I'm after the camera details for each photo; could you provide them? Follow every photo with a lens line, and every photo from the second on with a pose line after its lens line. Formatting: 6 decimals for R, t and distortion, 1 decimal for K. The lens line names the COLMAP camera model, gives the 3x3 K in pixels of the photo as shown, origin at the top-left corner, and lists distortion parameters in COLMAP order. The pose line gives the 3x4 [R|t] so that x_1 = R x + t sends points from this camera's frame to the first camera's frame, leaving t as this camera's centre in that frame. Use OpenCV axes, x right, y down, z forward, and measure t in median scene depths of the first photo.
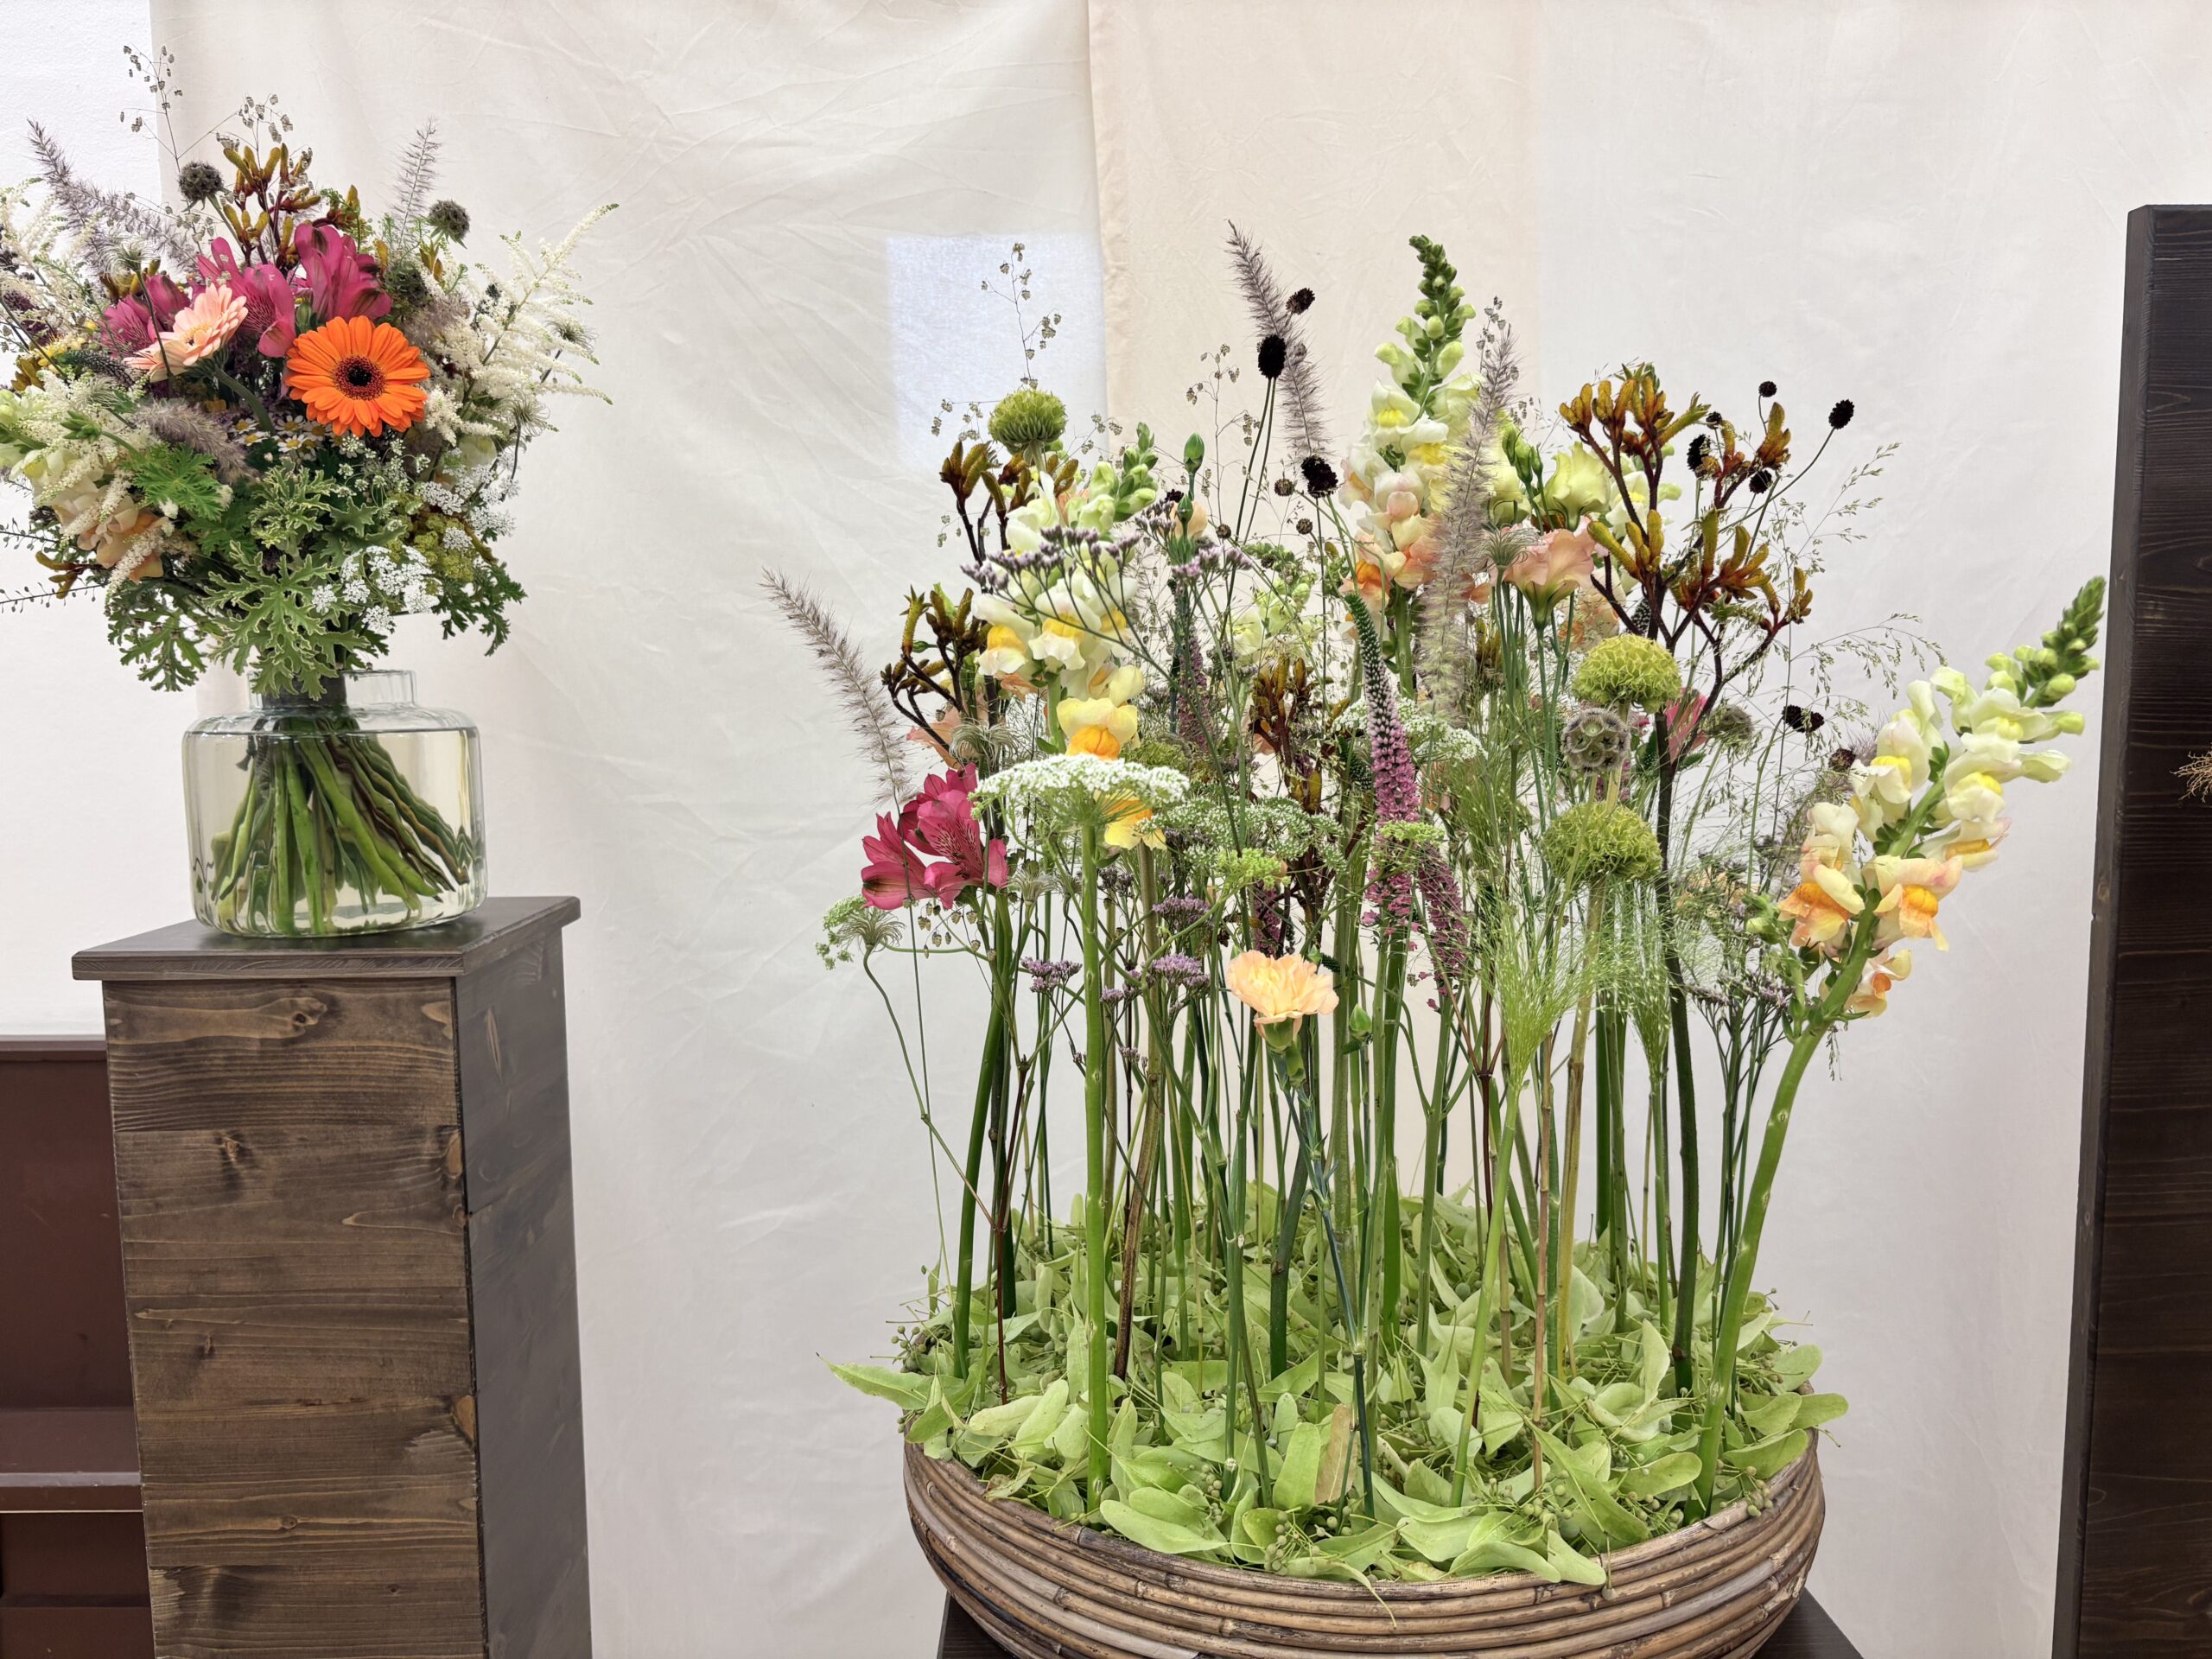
lens RADIAL K [[1667.0, 0, 1099.5], [0, 1667.0, 838.3], [0, 0, 1]] dist [0.012905, 0.000527]
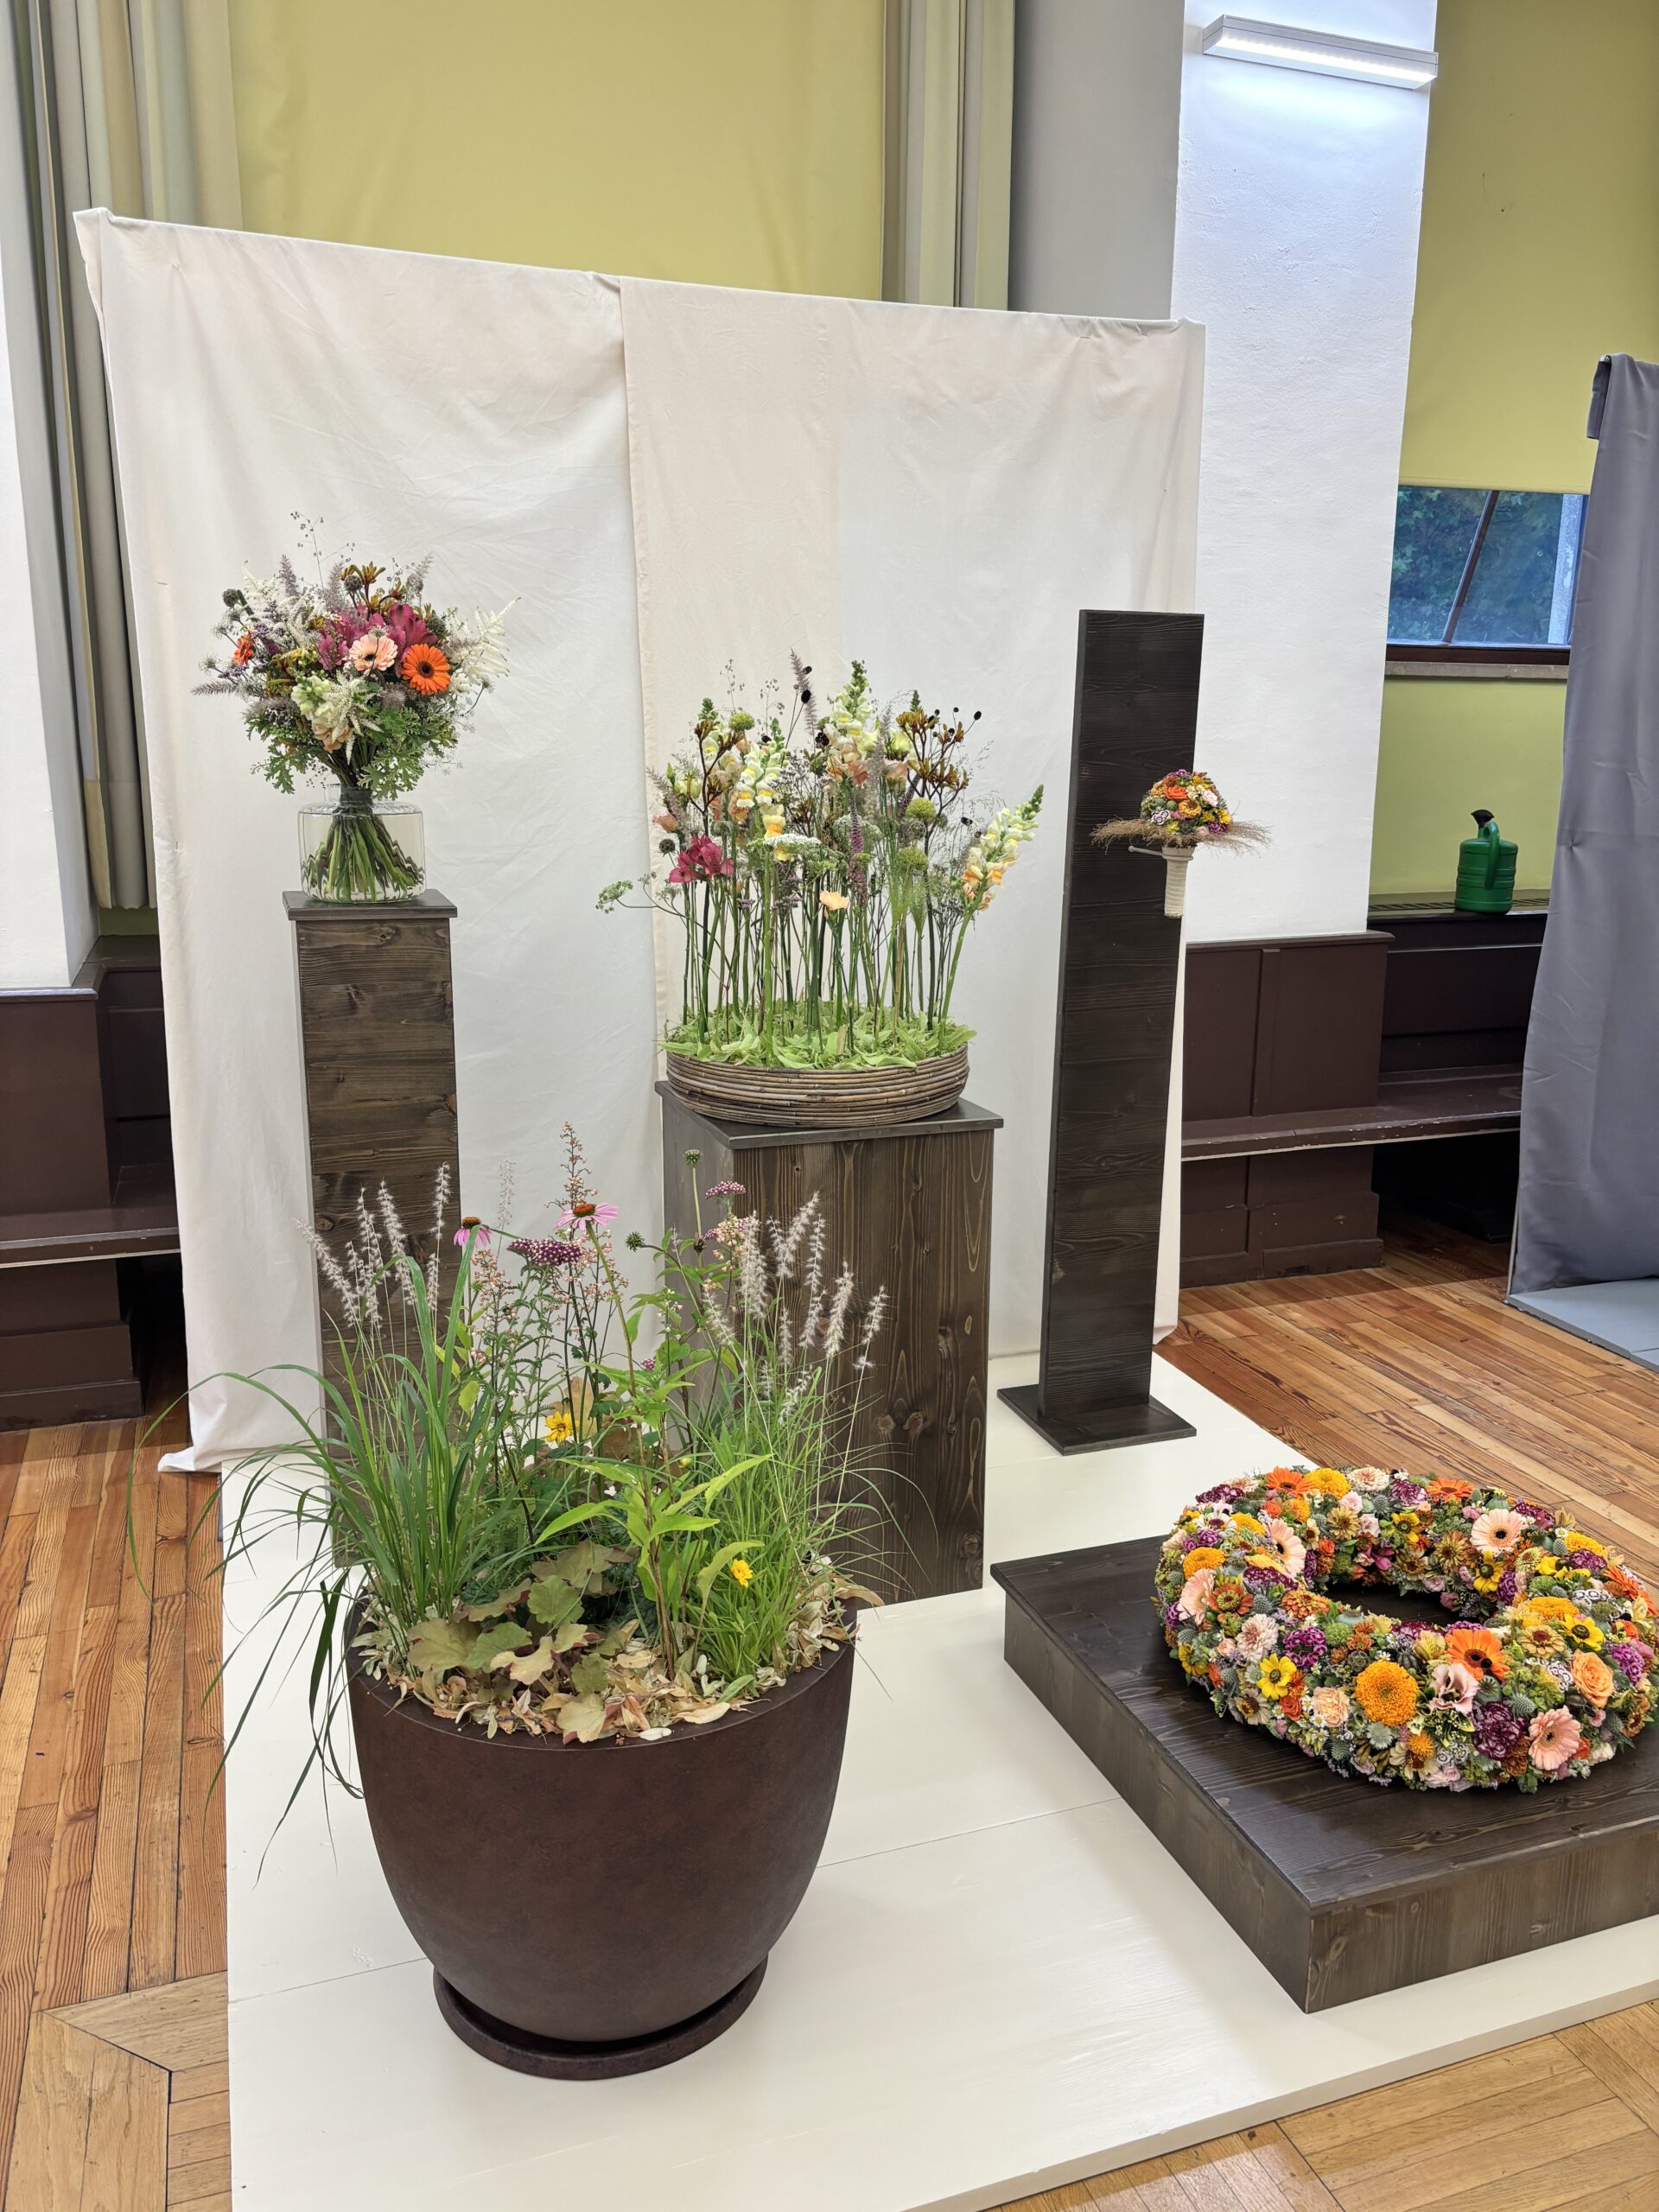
lens RADIAL K [[1667.0, 0, 832.4], [0, 1667.0, 1106.6], [0, 0, 1]] dist [0.012905, 0.000527]
pose [[0.941347, -0.048726, 0.333903, -0.884711], [0.003785, 0.990982, 0.133941, 0.041433], [-0.337419, -0.124821, 0.933043, -1.899901]]
